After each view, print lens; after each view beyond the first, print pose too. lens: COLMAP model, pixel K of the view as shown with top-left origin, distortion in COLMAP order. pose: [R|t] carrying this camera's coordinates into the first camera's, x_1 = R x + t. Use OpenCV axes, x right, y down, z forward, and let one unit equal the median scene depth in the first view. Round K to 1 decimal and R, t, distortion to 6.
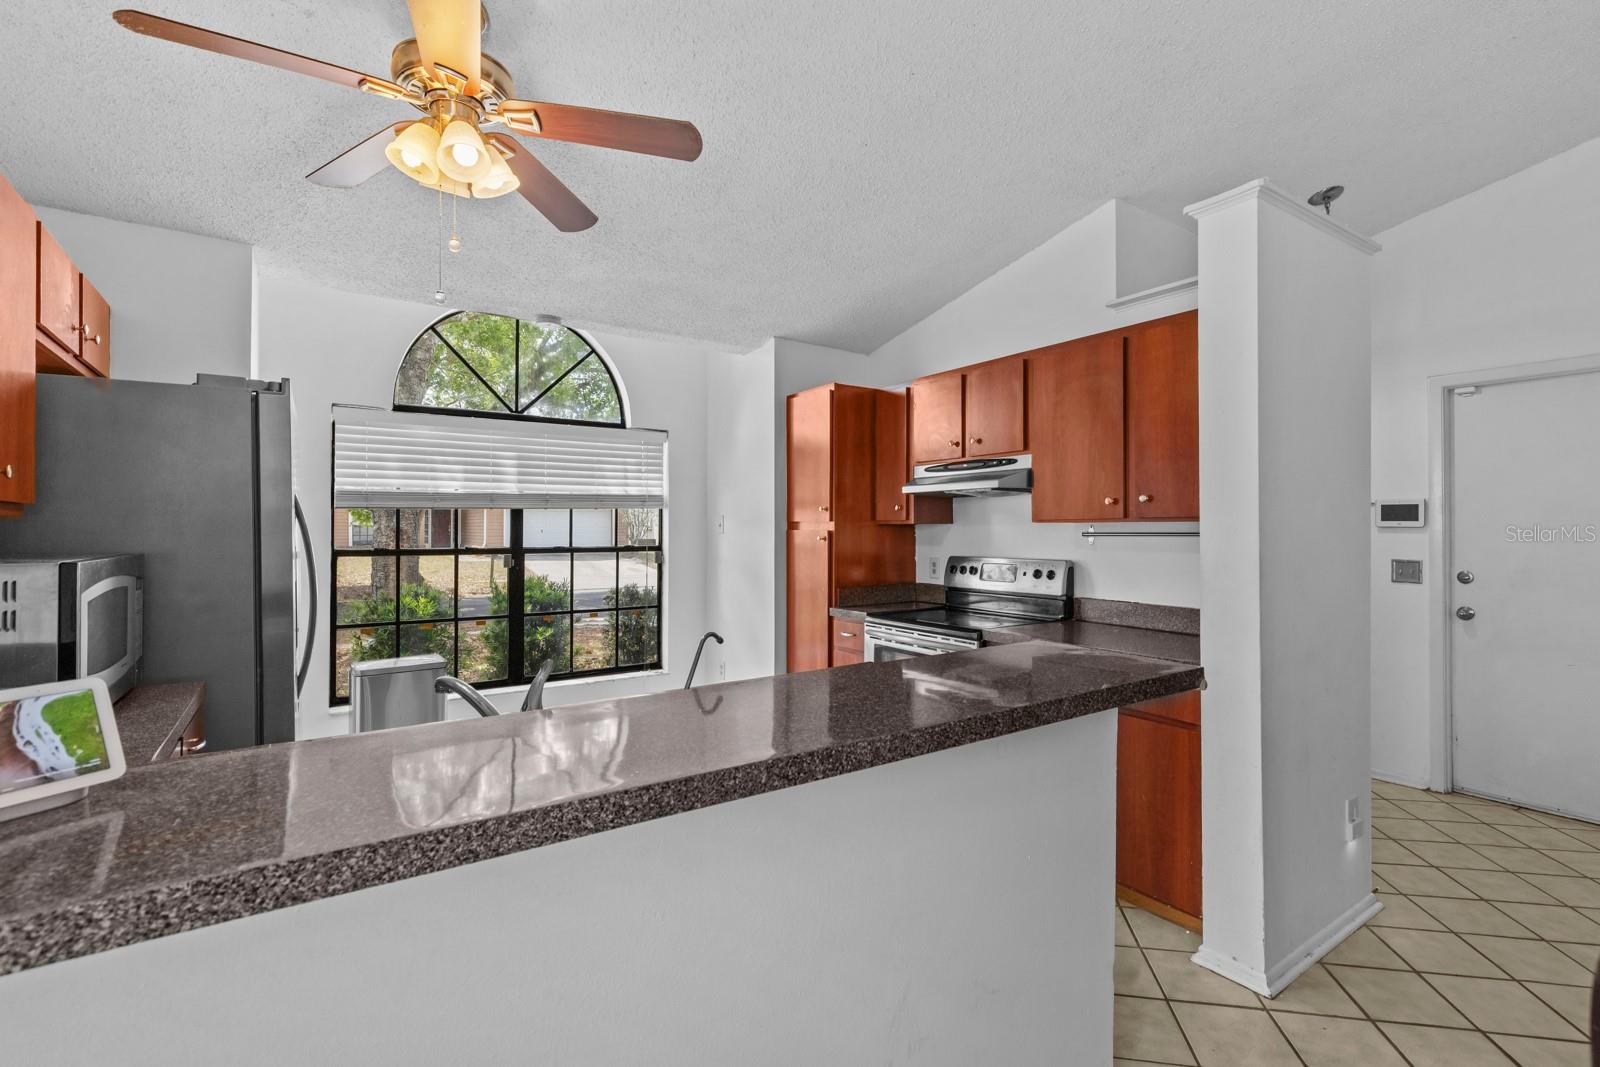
lens RADIAL K [[721.9, 0, 797.7], [0, 721.9, 524.5], [0, 0, 1]] dist [0.006622, -0.000622]
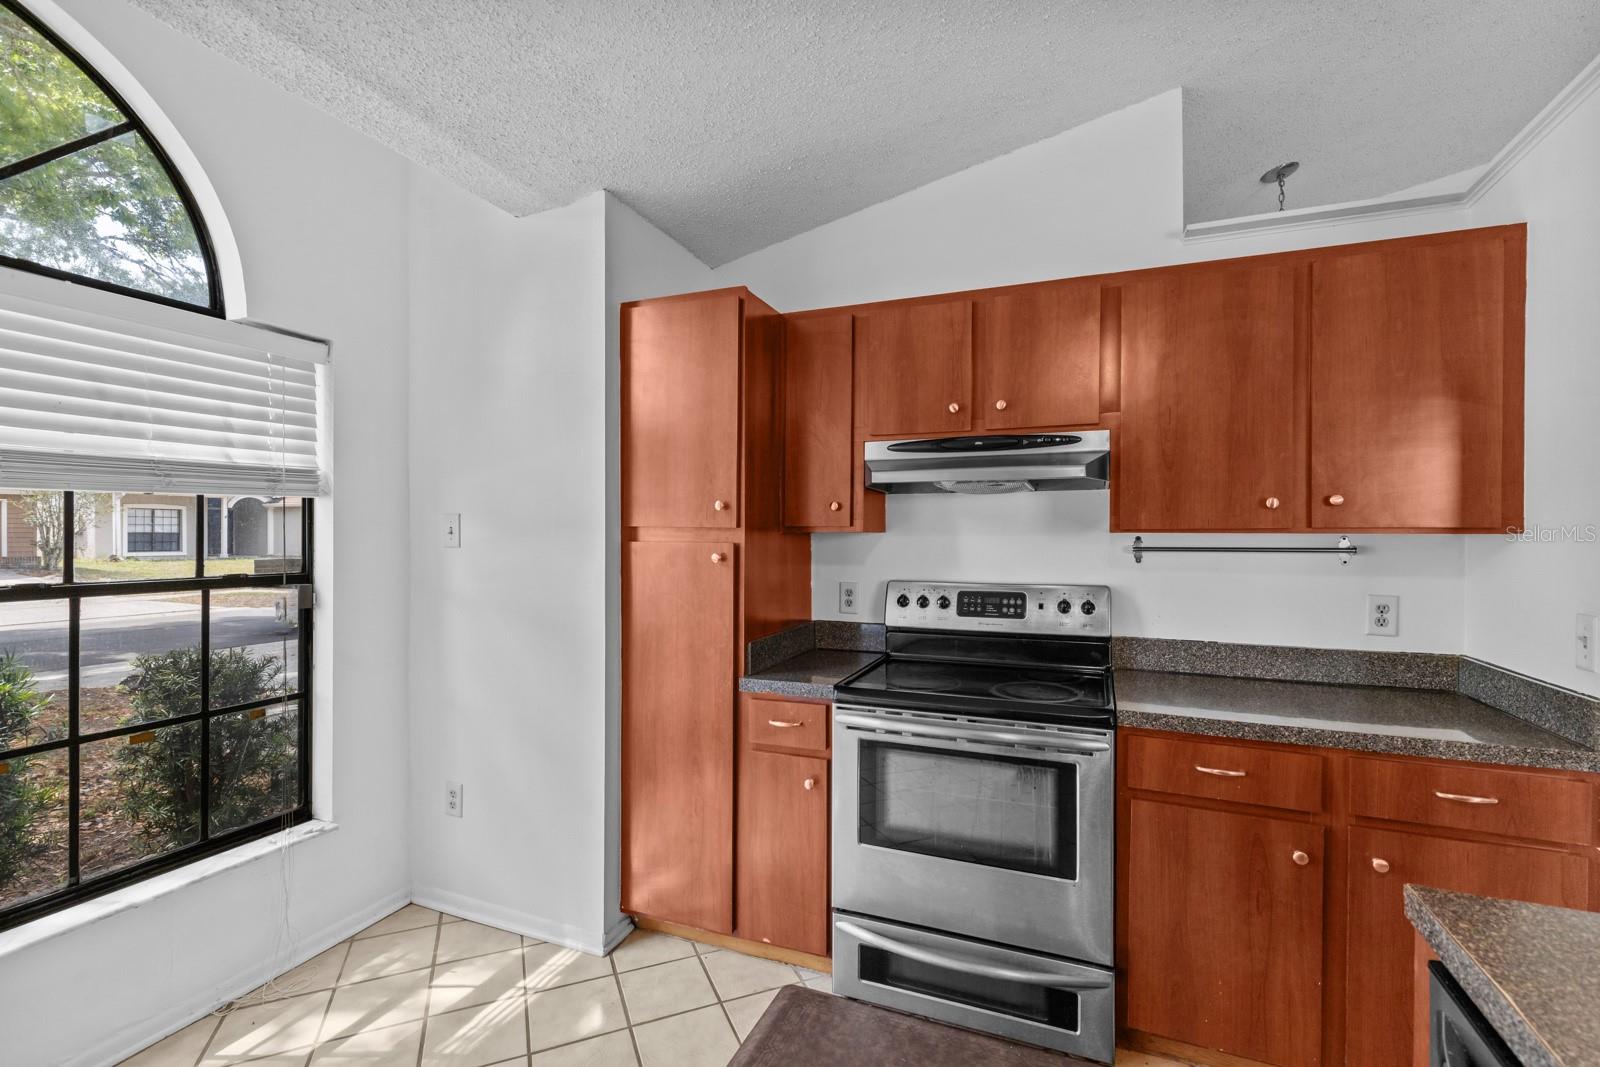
lens RADIAL K [[721.9, 0, 813.1], [0, 721.9, 535.7], [0, 0, 1]] dist [0.006622, -0.000622]
pose [[0.827063, 0.003016, 0.562102, -0.207302], [-0.007399, 0.999957, 0.005520, -0.001021], [-0.562061, -0.008725, 0.827050, 0.448300]]
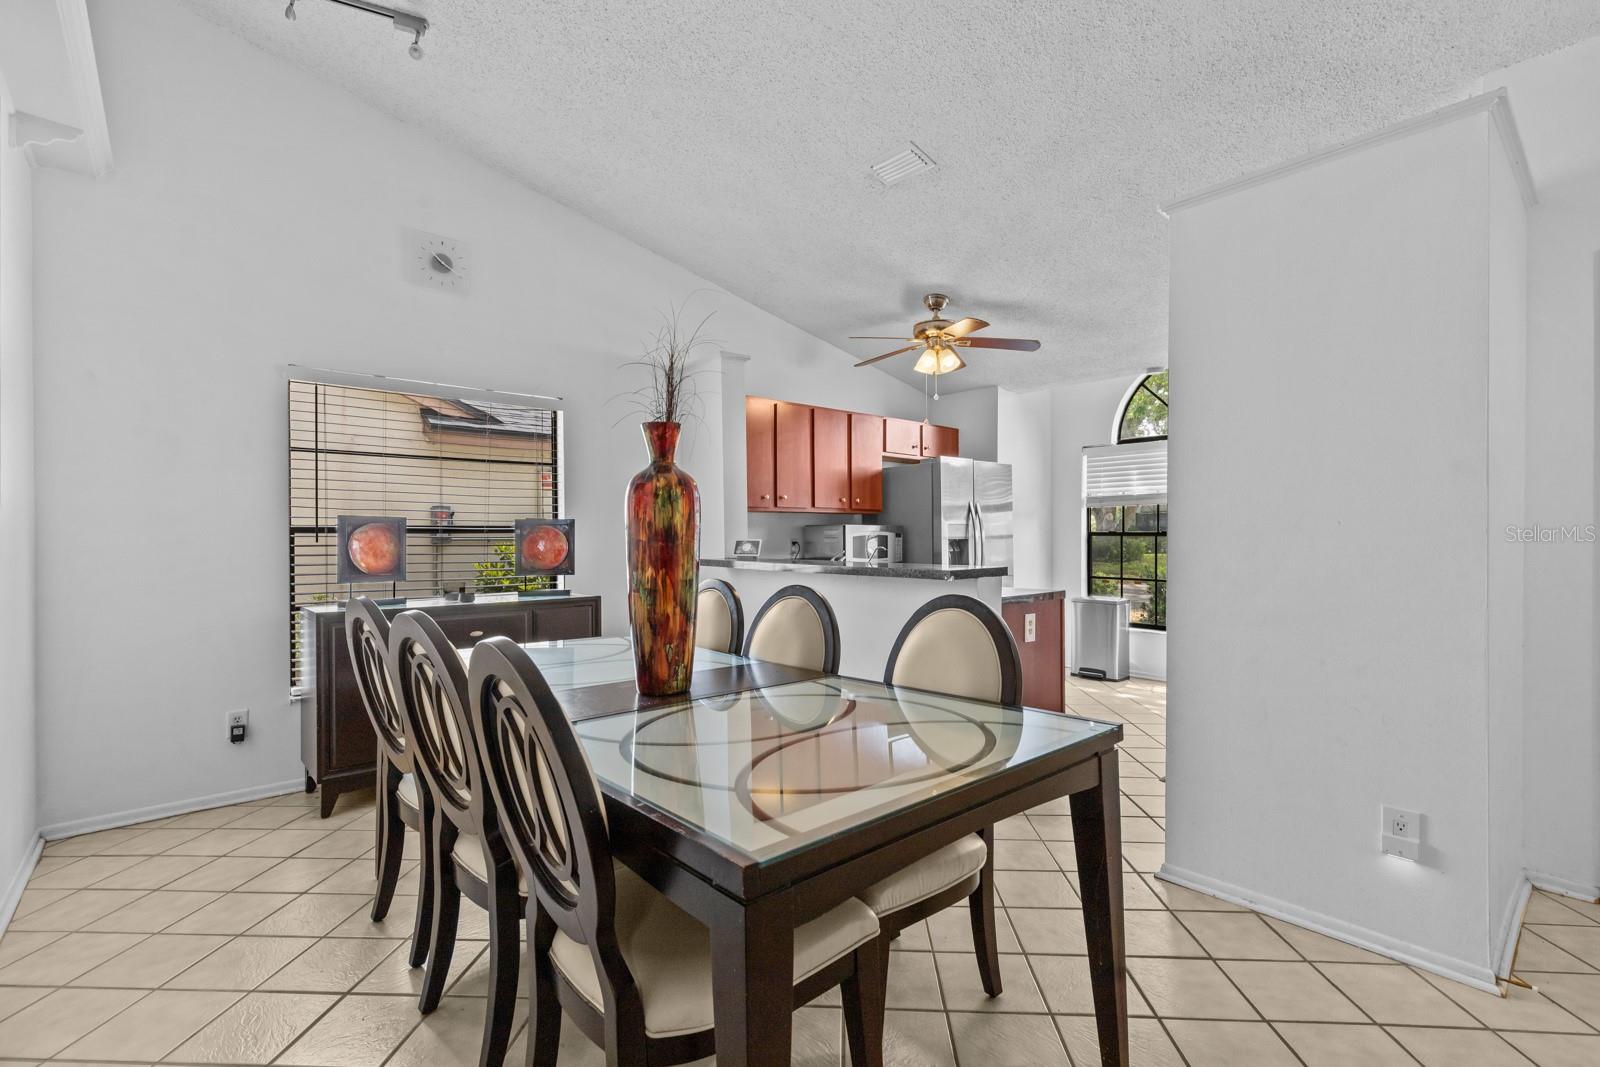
lens RADIAL K [[721.9, 0, 806.6], [0, 721.9, 539.8], [0, 0, 1]] dist [0.006622, -0.000622]
pose [[0.107891, 0.006258, -0.994143, 0.881759], [0.006986, 0.999951, 0.007053, 0.033774], [0.994138, -0.007707, 0.107842, 0.137734]]
